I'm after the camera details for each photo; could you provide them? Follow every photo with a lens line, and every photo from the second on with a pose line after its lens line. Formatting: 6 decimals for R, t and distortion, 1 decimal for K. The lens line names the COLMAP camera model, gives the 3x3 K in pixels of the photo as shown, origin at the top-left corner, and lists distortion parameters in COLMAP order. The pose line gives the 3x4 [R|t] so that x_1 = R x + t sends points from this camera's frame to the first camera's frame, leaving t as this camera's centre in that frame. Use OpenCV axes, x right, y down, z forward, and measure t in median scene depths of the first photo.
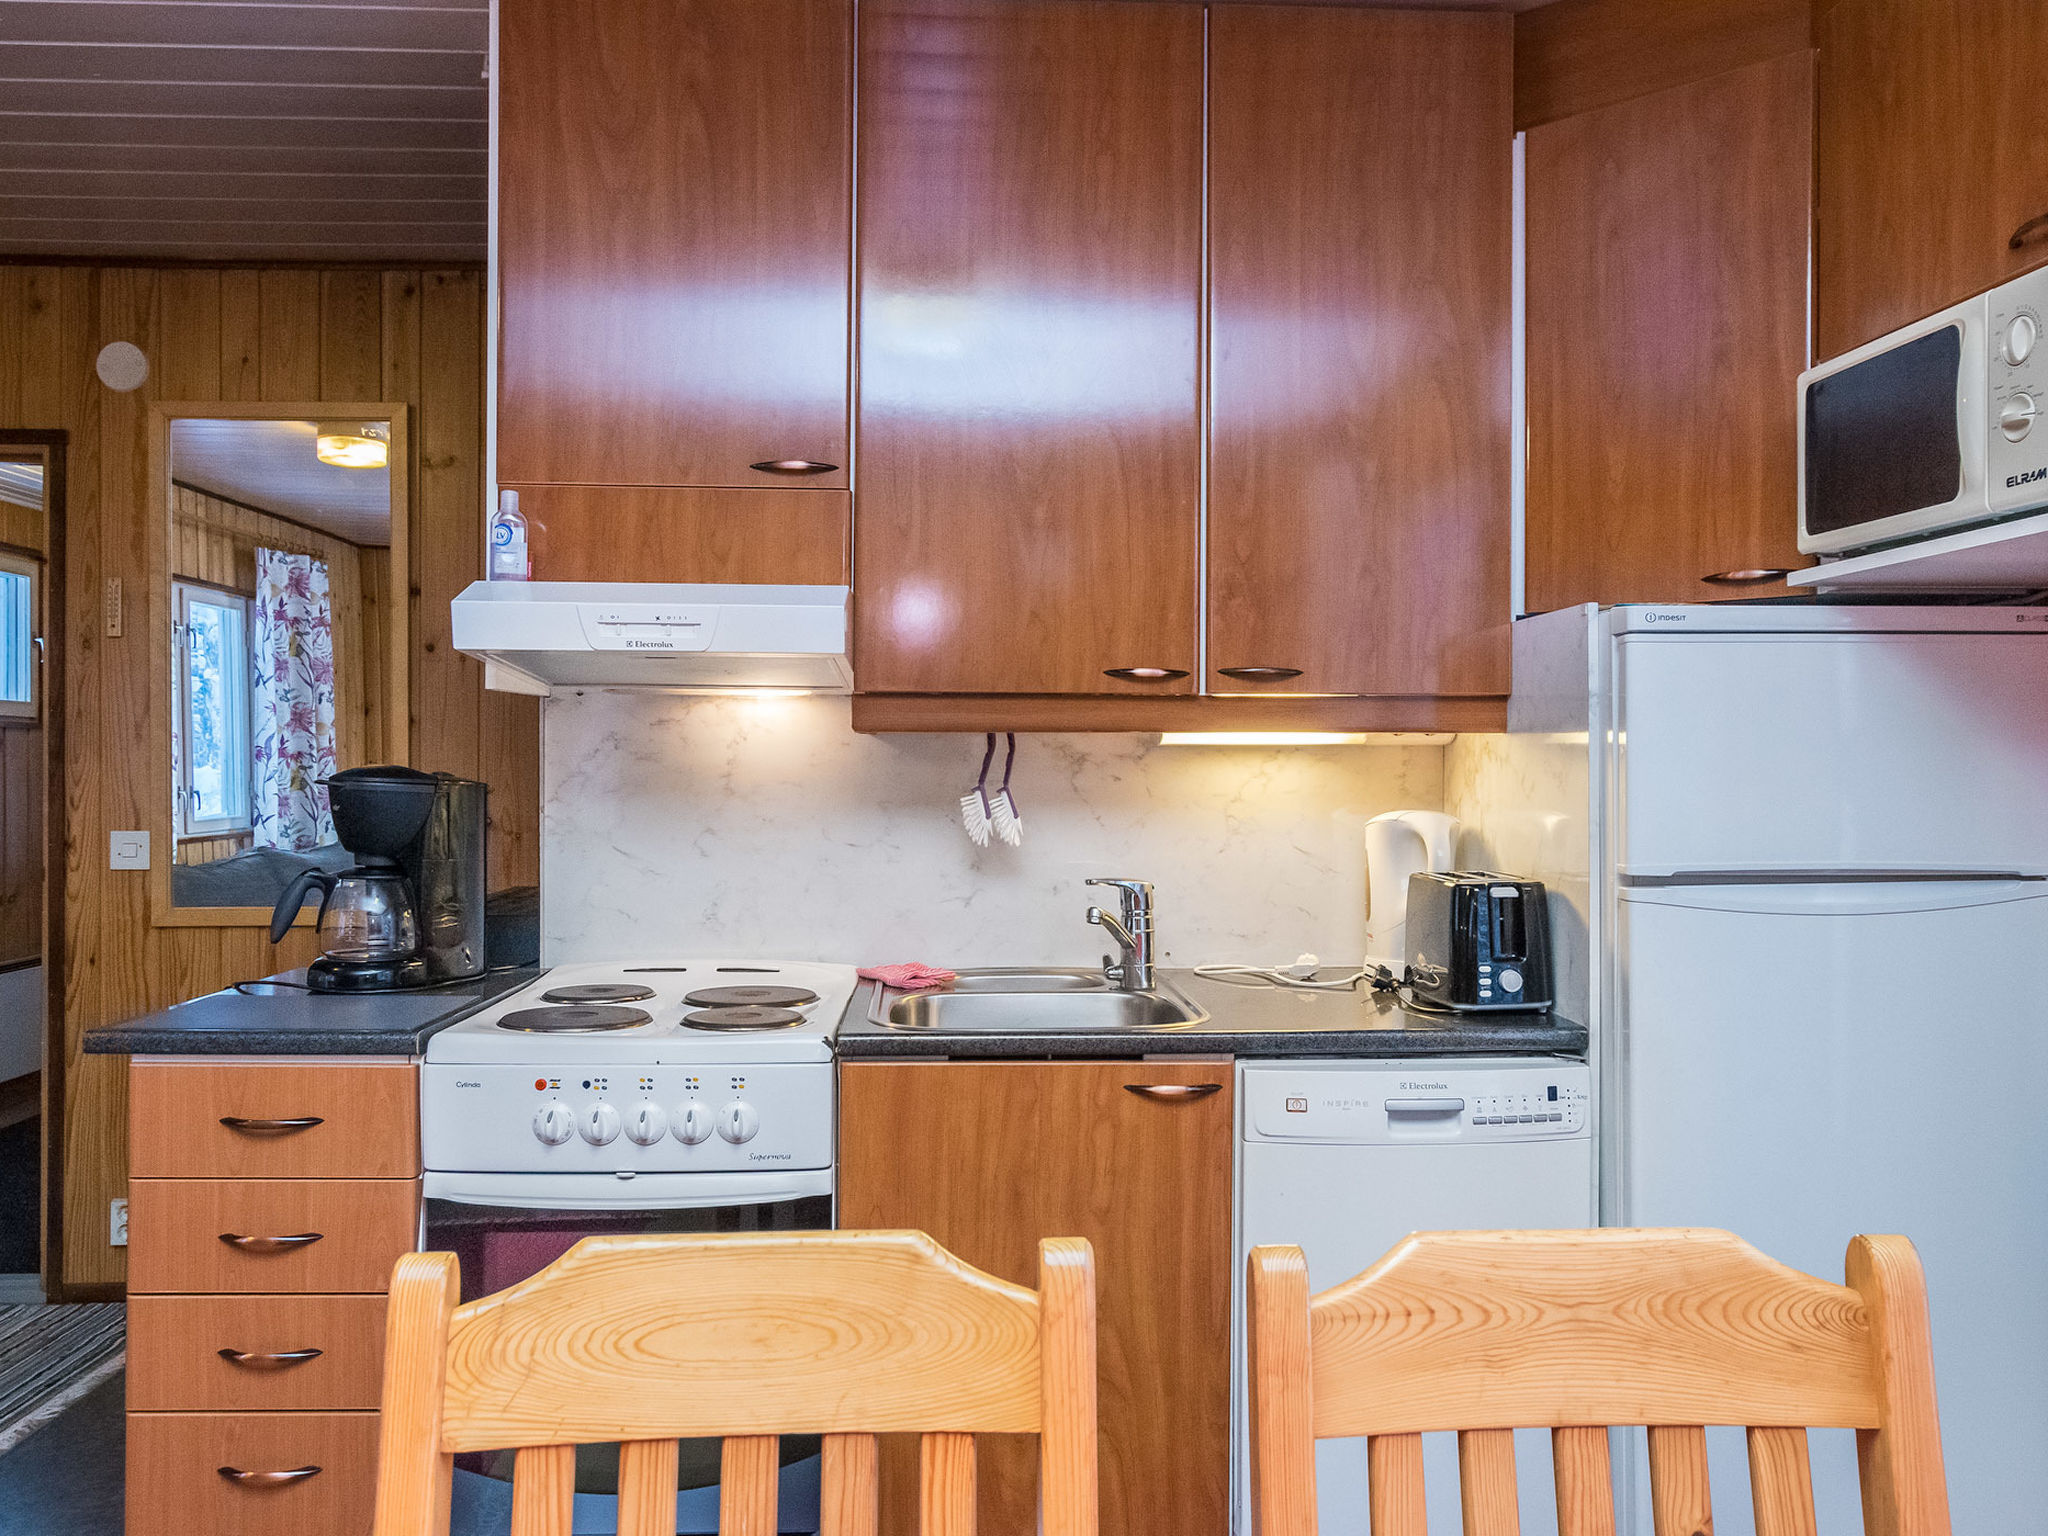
lens RADIAL K [[1567.3, 0, 1032.7], [0, 1567.3, 764.5], [0, 0, 1]] dist [-0.013250, 0.030045]
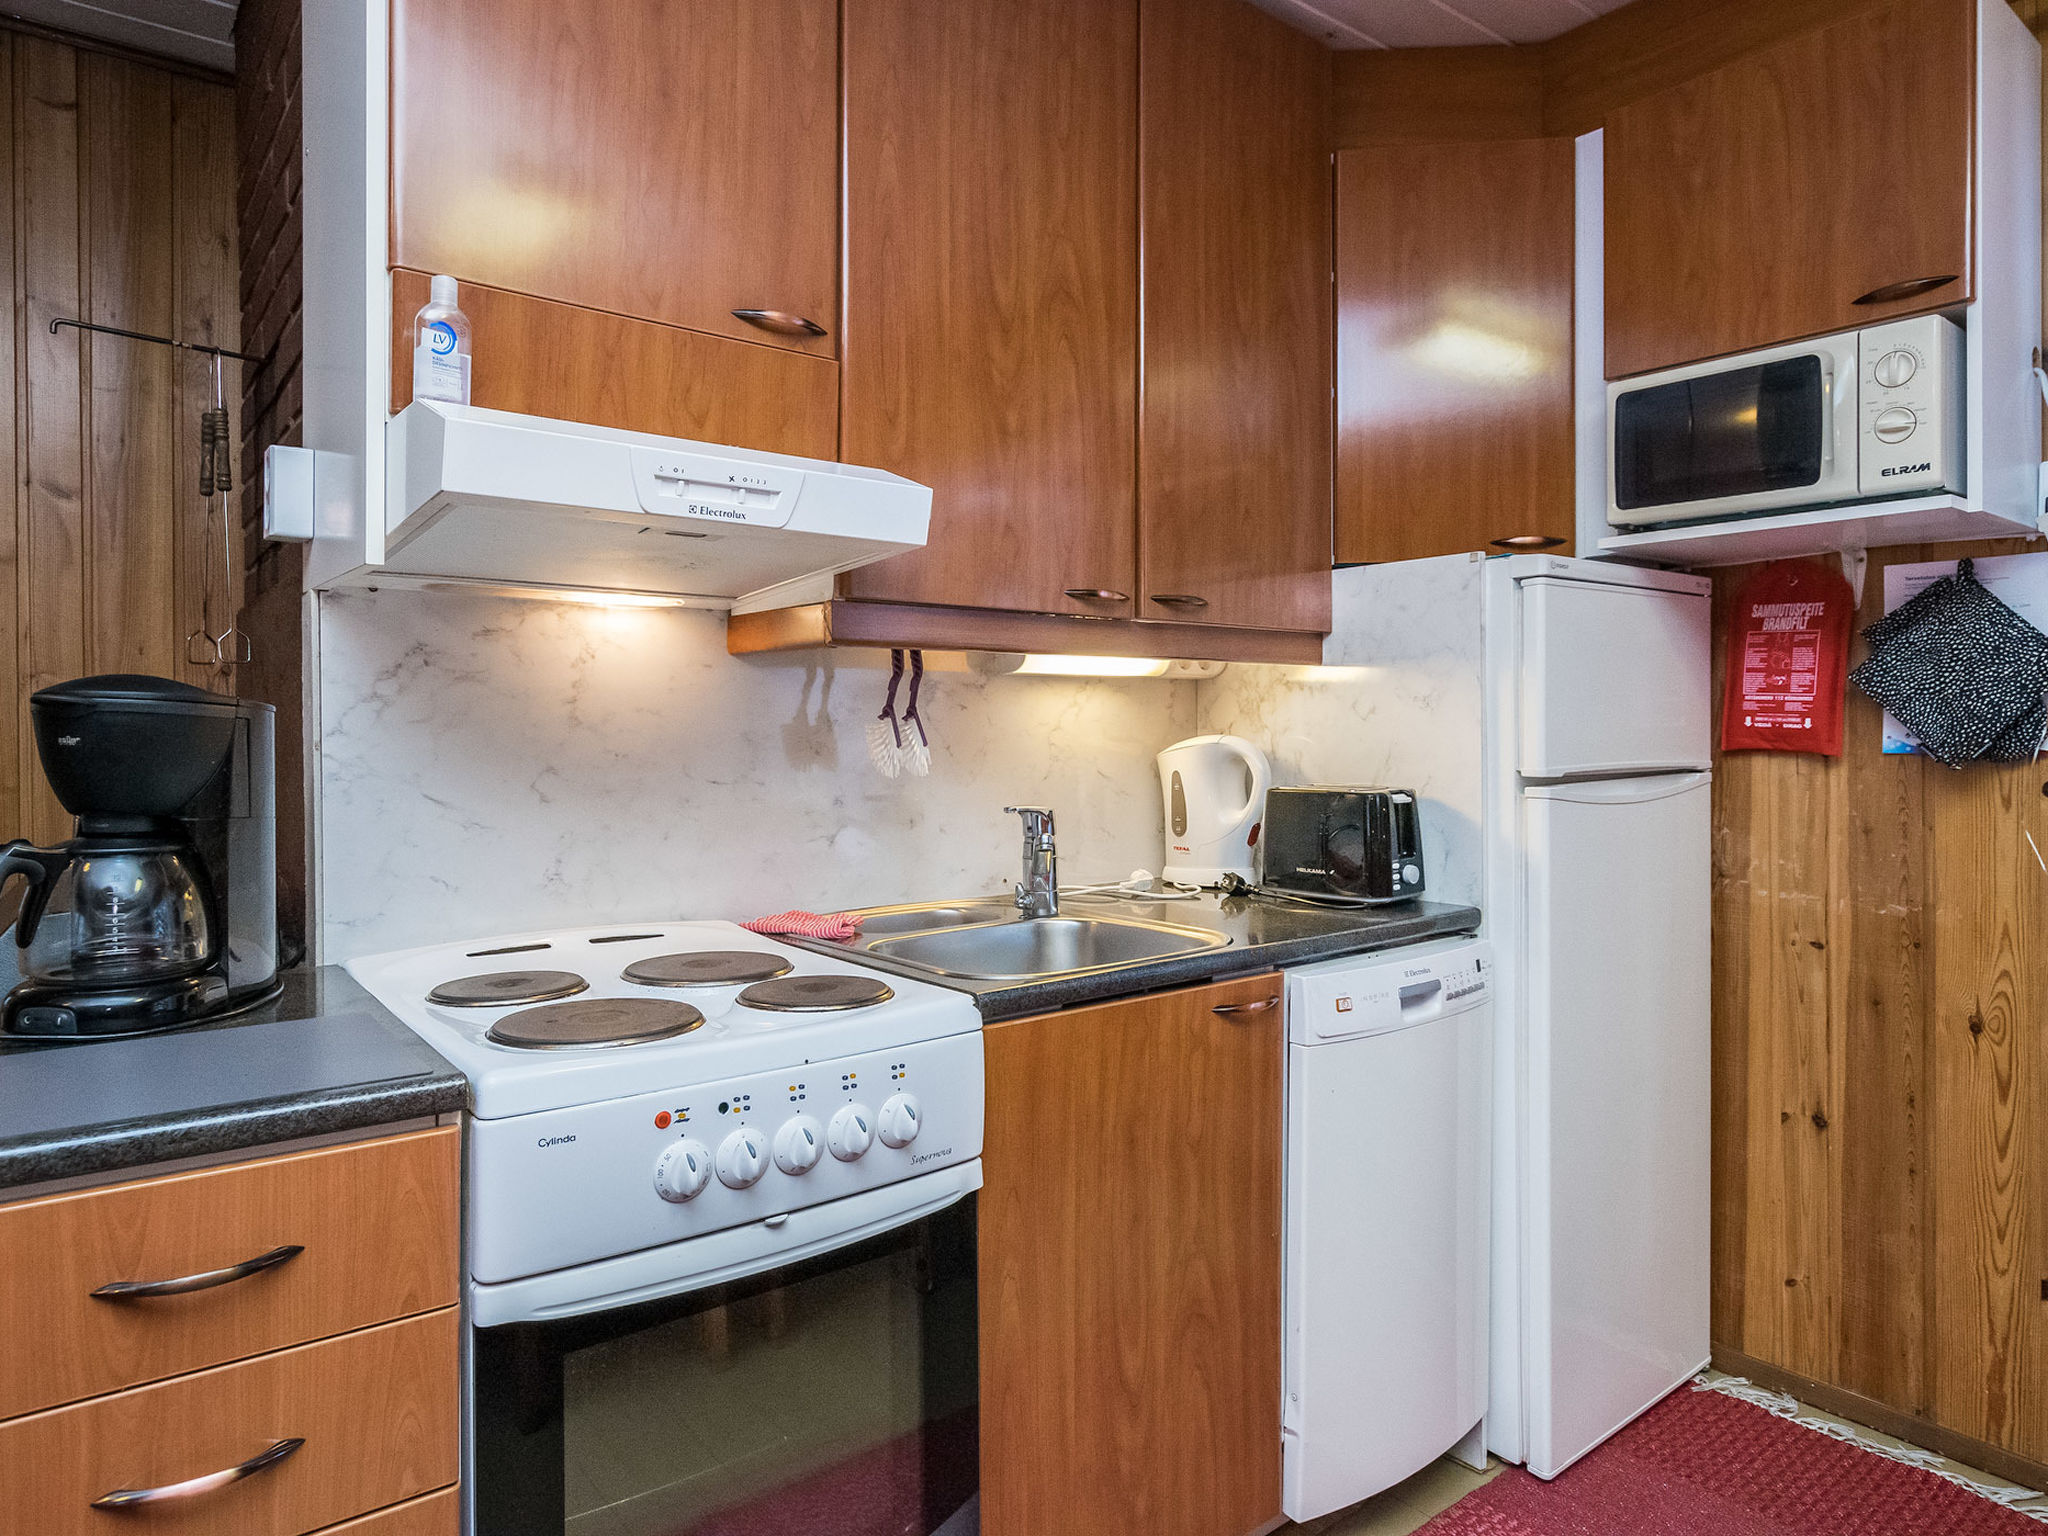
lens RADIAL K [[1257.8, 0, 1039.6], [0, 1257.8, 738.2], [0, 0, 1]] dist [-0.000372, 0.003676]
pose [[0.810149, -0.011260, 0.586116, -0.415775], [0.007453, 0.999933, 0.008909, 0.024111], [-0.586177, -0.002849, 0.810178, 0.364688]]
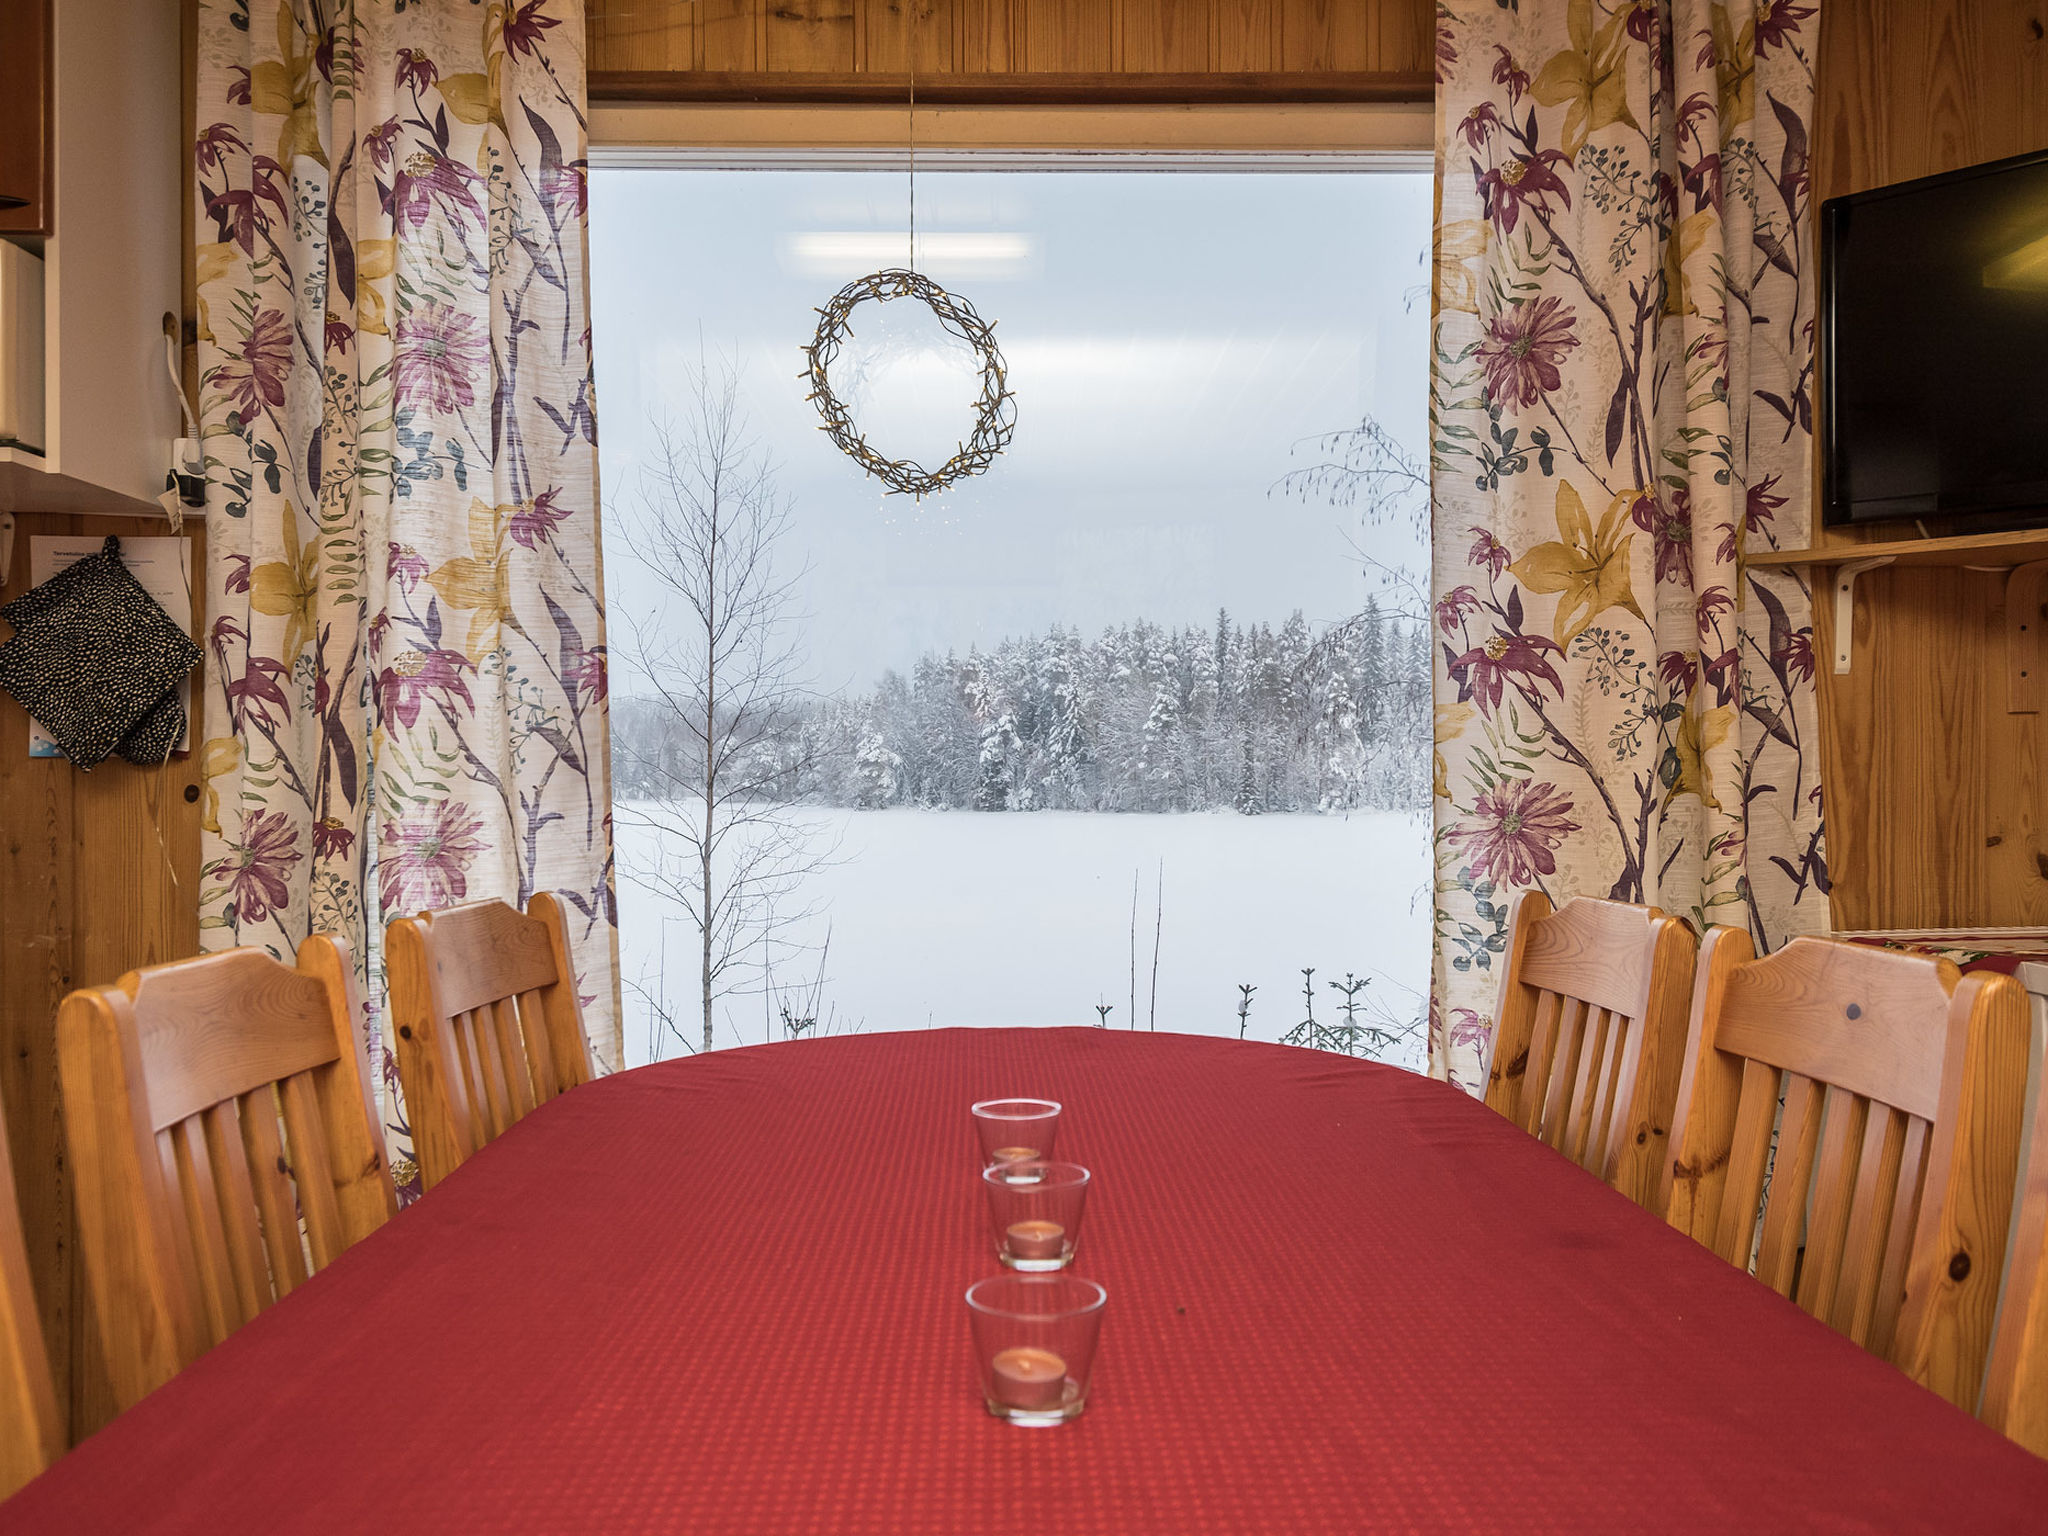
lens RADIAL K [[1616.1, 0, 1023.1], [0, 1616.1, 760.6], [0, 0, 1]] dist [-0.001632, 0.017566]
pose [[0.026566, 0.010651, 0.999590, -0.364606], [0.004079, 0.999934, -0.010763, 0.061632], [-0.999639, 0.004363, 0.026521, 0.121146]]
